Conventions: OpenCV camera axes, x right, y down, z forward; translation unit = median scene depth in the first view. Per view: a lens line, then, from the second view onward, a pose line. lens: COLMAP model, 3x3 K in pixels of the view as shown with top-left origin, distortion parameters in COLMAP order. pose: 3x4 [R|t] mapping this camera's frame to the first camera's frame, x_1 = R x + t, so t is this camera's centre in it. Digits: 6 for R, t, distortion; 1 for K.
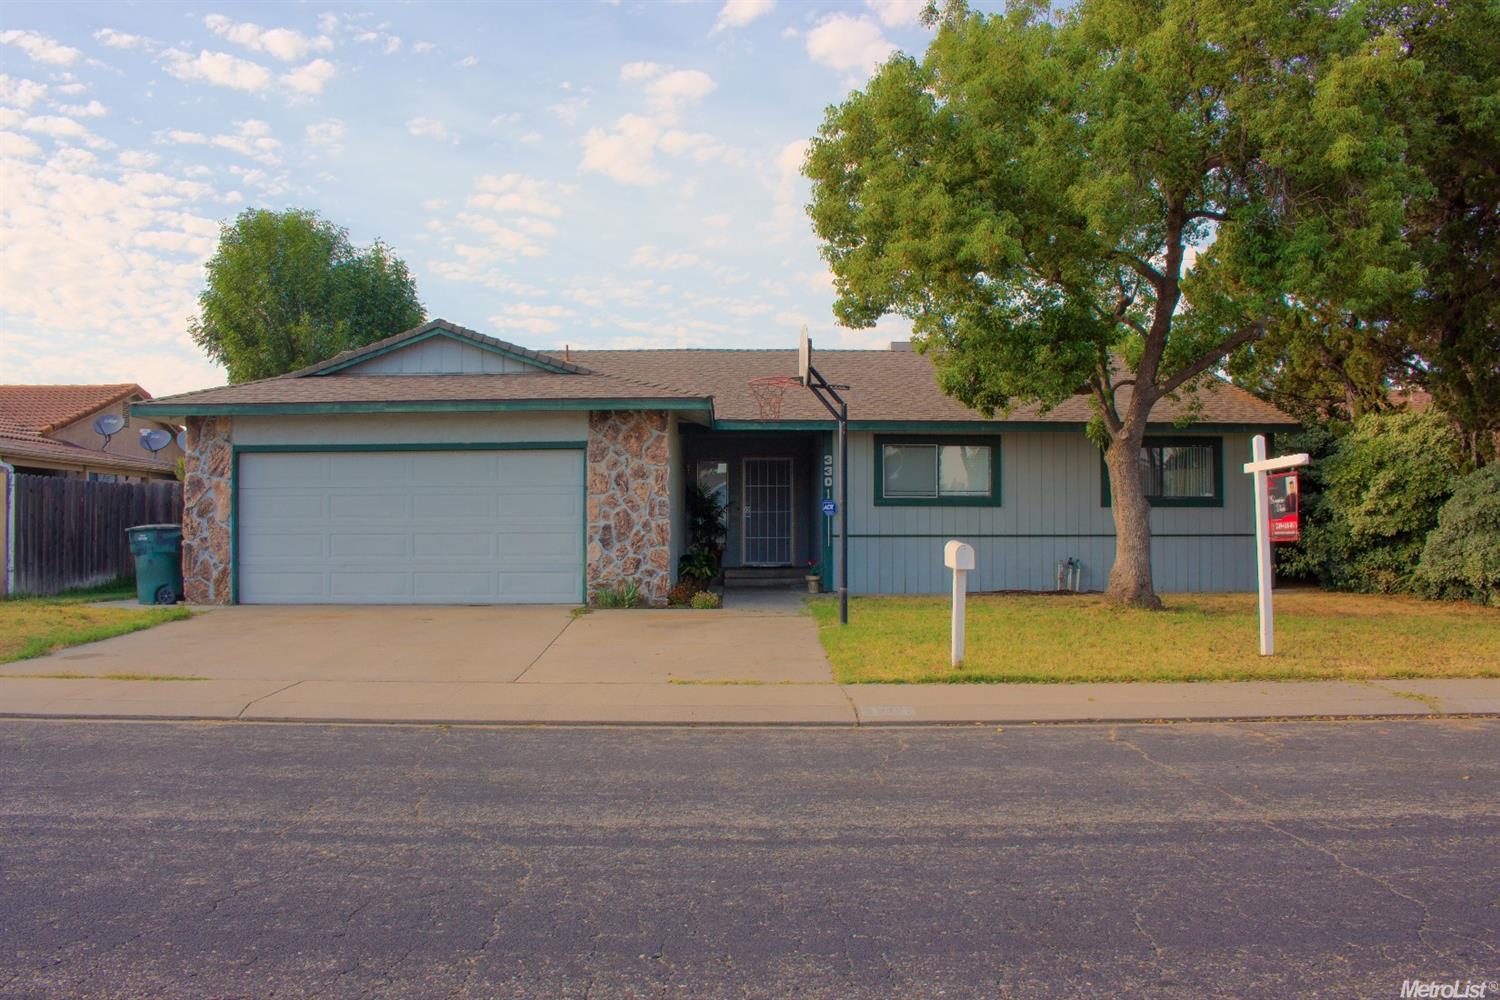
lens RADIAL K [[1270.8, 0, 750.0], [0, 1270.8, 500.0], [0, 0, 1]] dist [-0.060929, 0.009080]
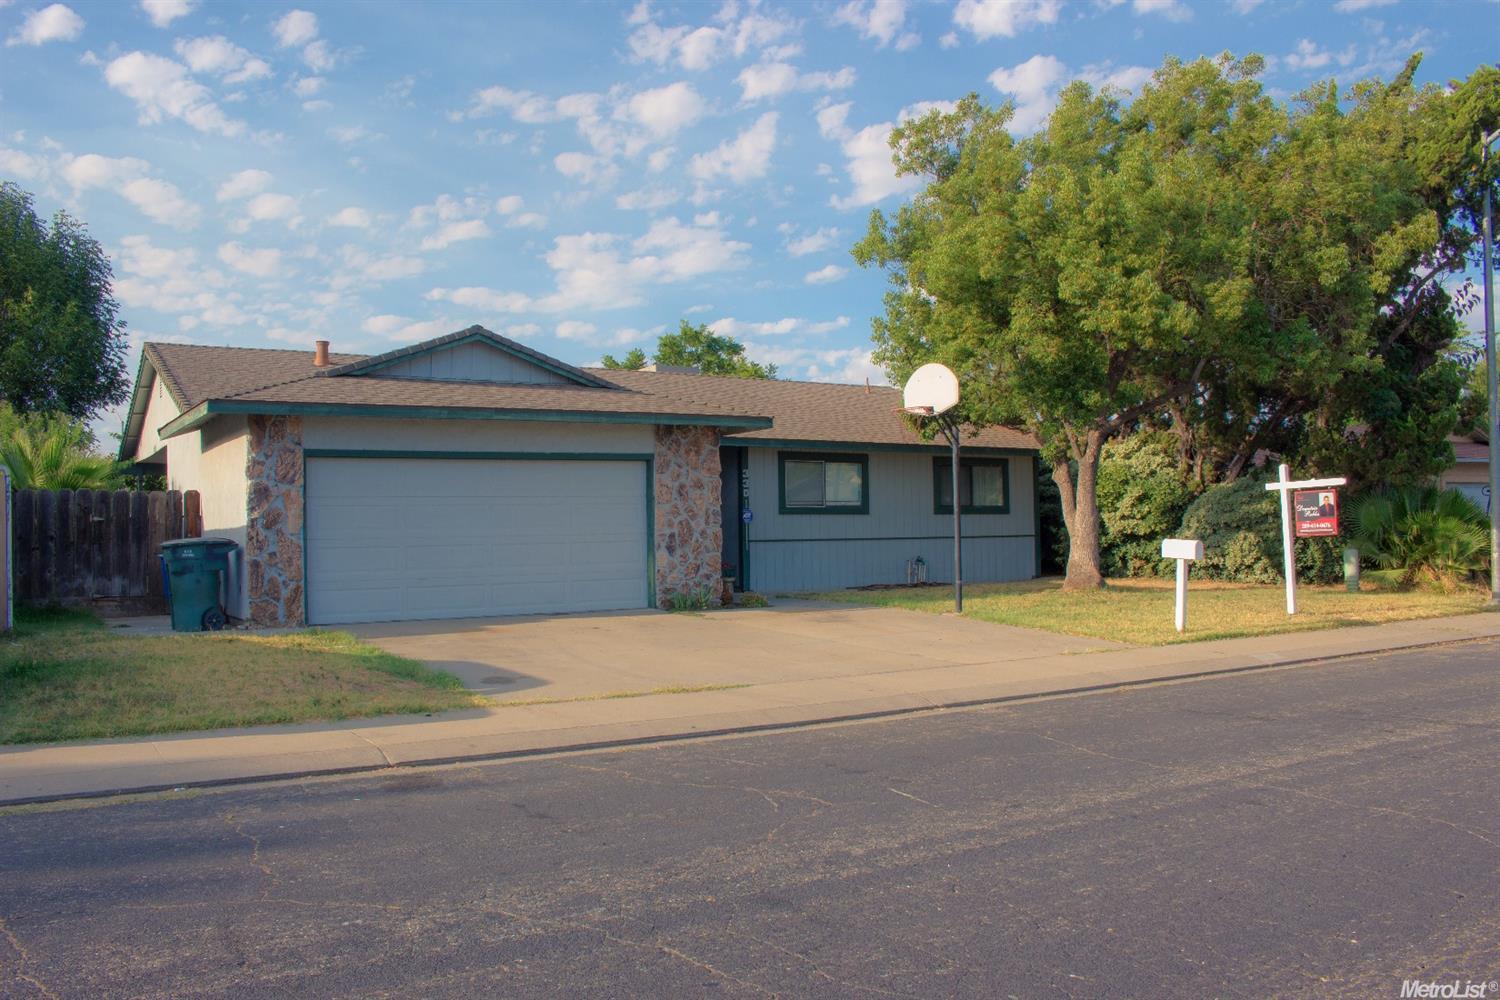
lens RADIAL K [[1270.8, 0, 750.0], [0, 1270.8, 500.0], [0, 0, 1]] dist [-0.060929, 0.009080]
pose [[0.843264, 0.002121, 0.537495, -0.628063], [0.001612, 0.999978, -0.006474, -0.000881], [-0.537497, 0.006325, 0.843242, 0.066061]]
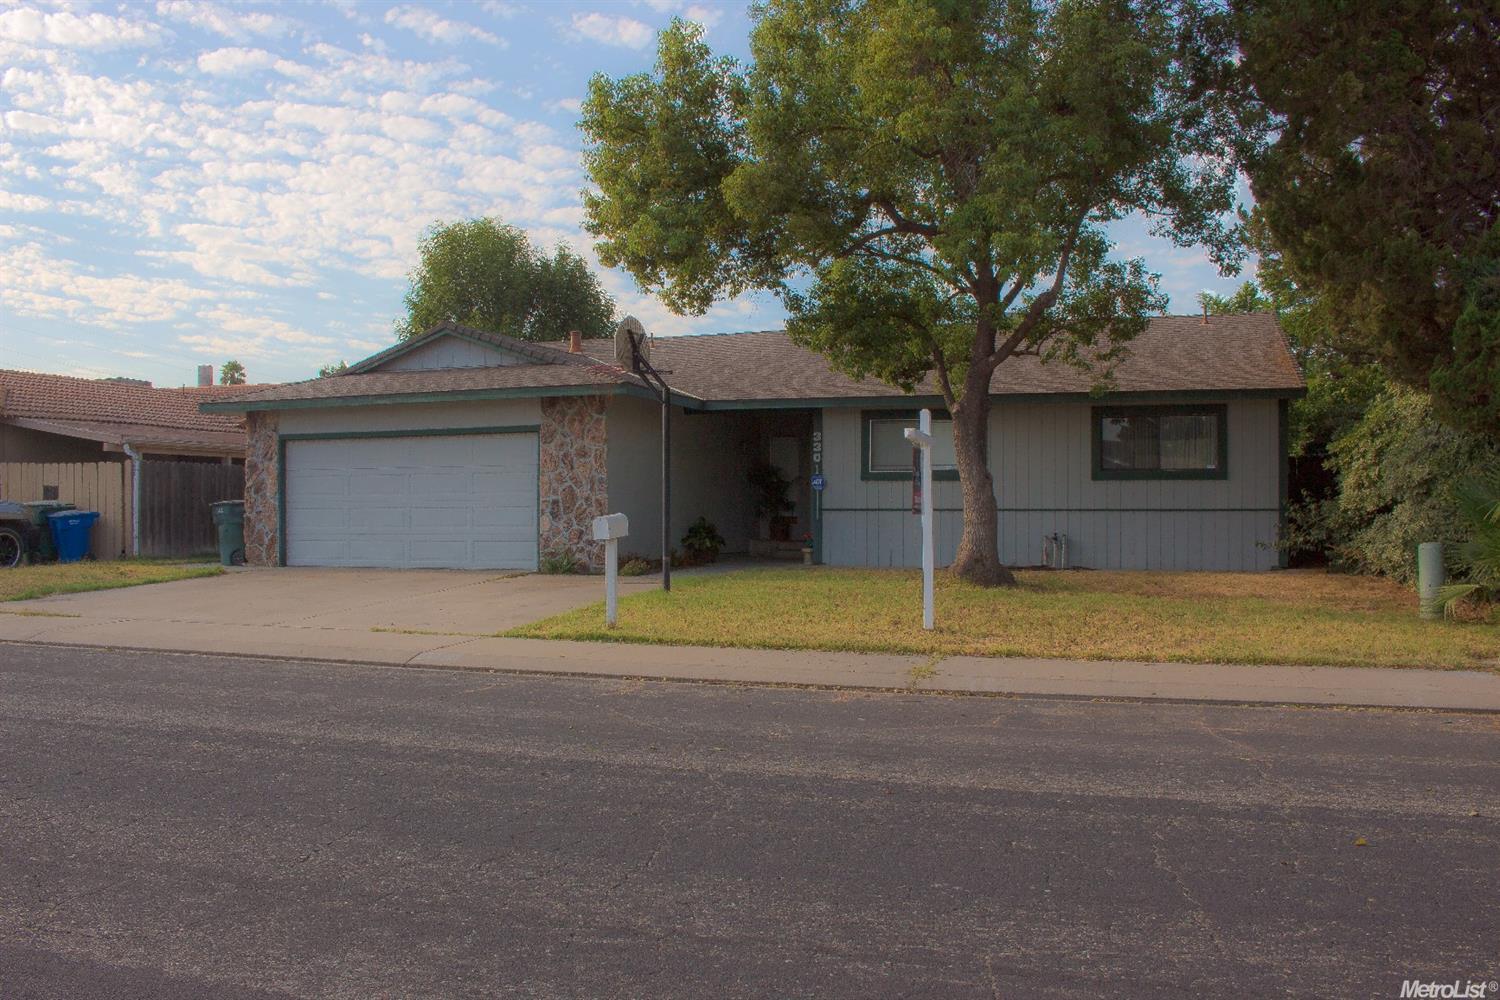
lens RADIAL K [[1270.8, 0, 750.0], [0, 1270.8, 500.0], [0, 0, 1]] dist [-0.060929, 0.009080]
pose [[0.949068, -0.002313, -0.315064, 0.400945], [0.008121, 0.999820, 0.017123, 0.002343], [0.314967, -0.018810, 0.948916, -0.007250]]
